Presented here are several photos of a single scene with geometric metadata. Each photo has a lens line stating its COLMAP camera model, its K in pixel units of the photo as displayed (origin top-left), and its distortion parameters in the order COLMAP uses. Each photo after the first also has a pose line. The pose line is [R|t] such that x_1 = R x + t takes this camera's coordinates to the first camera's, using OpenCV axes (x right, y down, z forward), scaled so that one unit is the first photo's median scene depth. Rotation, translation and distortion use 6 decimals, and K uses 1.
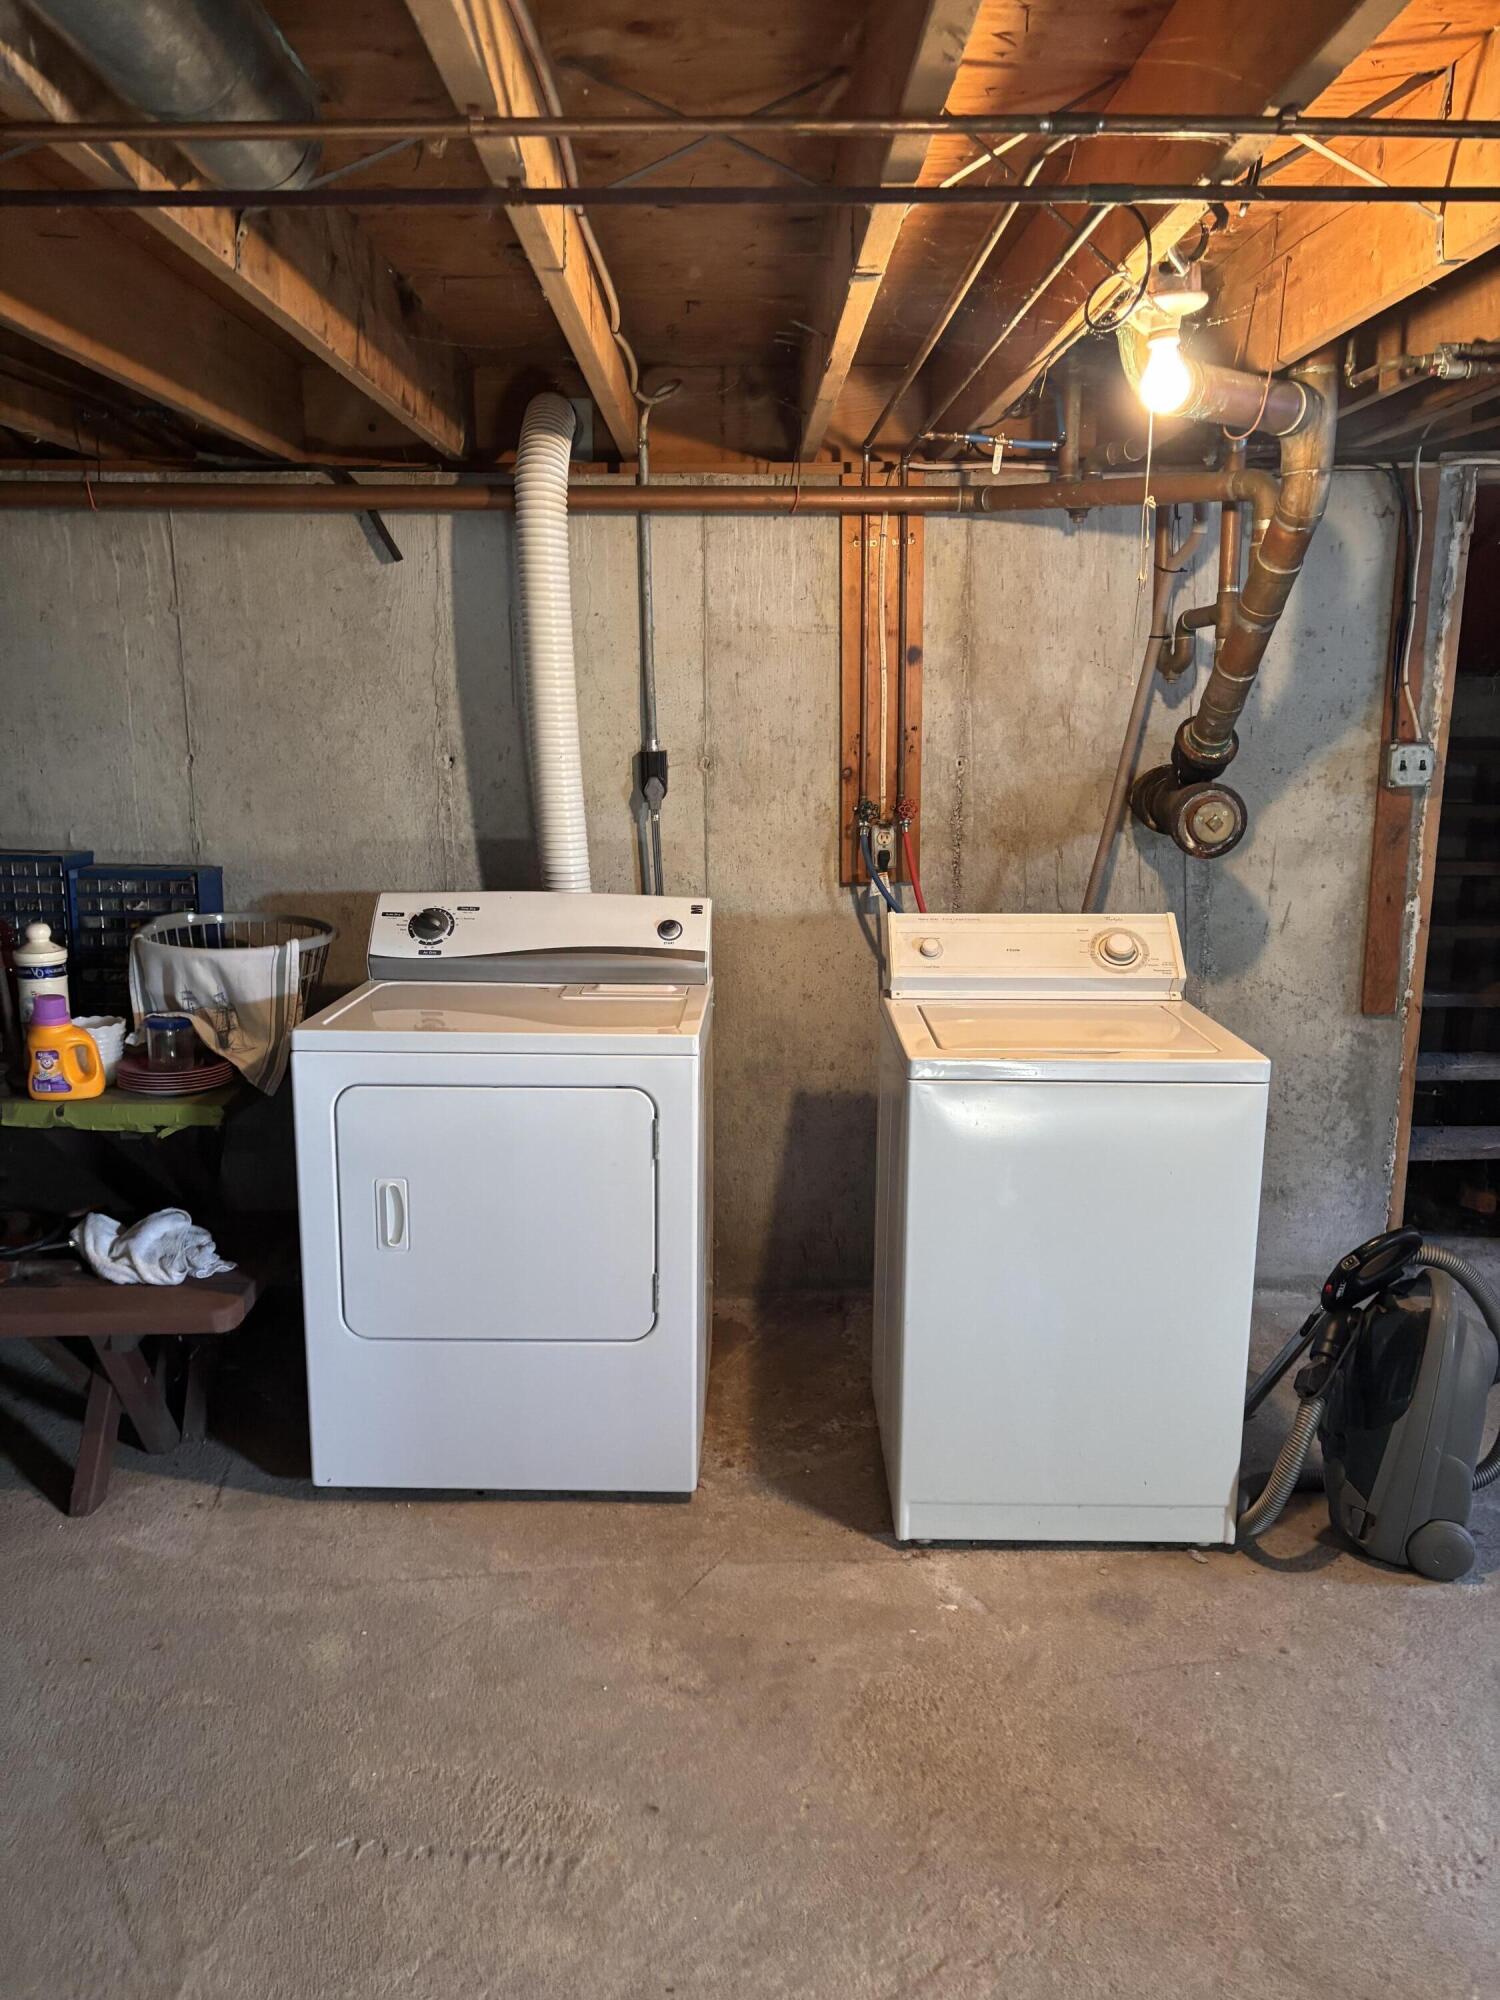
lens RADIAL K [[1490.8, 0, 745.5], [0, 1490.8, 1016.6], [0, 0, 1]] dist [0.057082, -0.062090]
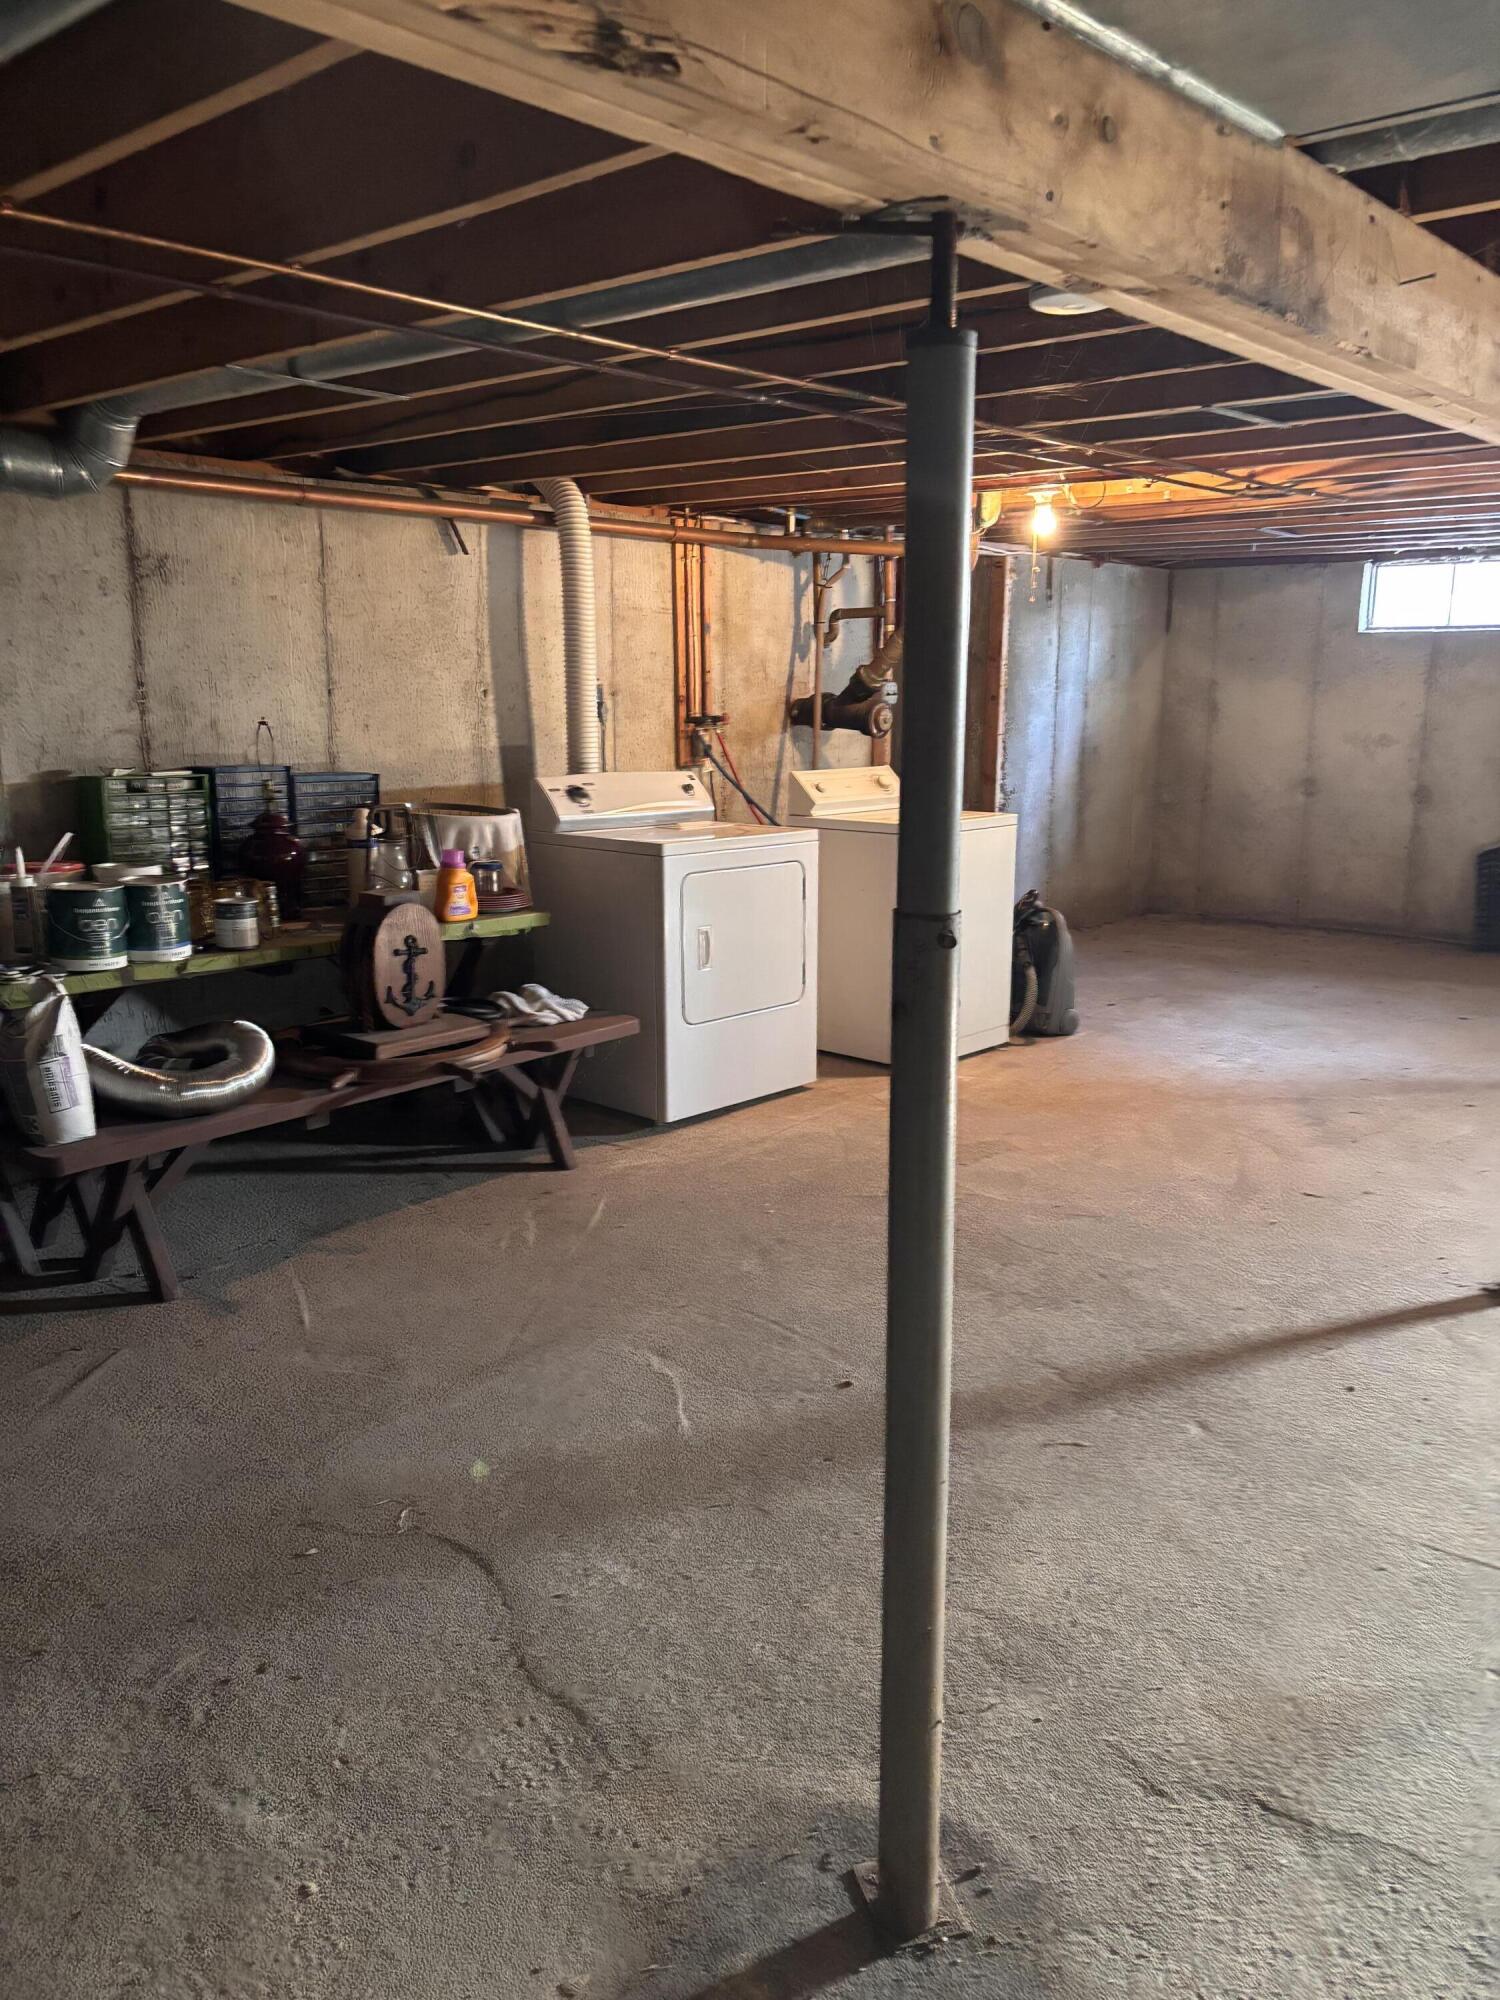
lens RADIAL K [[1490.8, 0, 748.4], [0, 1490.8, 1004.2], [0, 0, 1]] dist [0.057082, -0.062090]
pose [[0.670673, -0.156318, 0.725095, -1.148454], [0.154776, 0.985516, 0.069302, 0.067555], [-0.725426, 0.065748, 0.685153, -0.165878]]
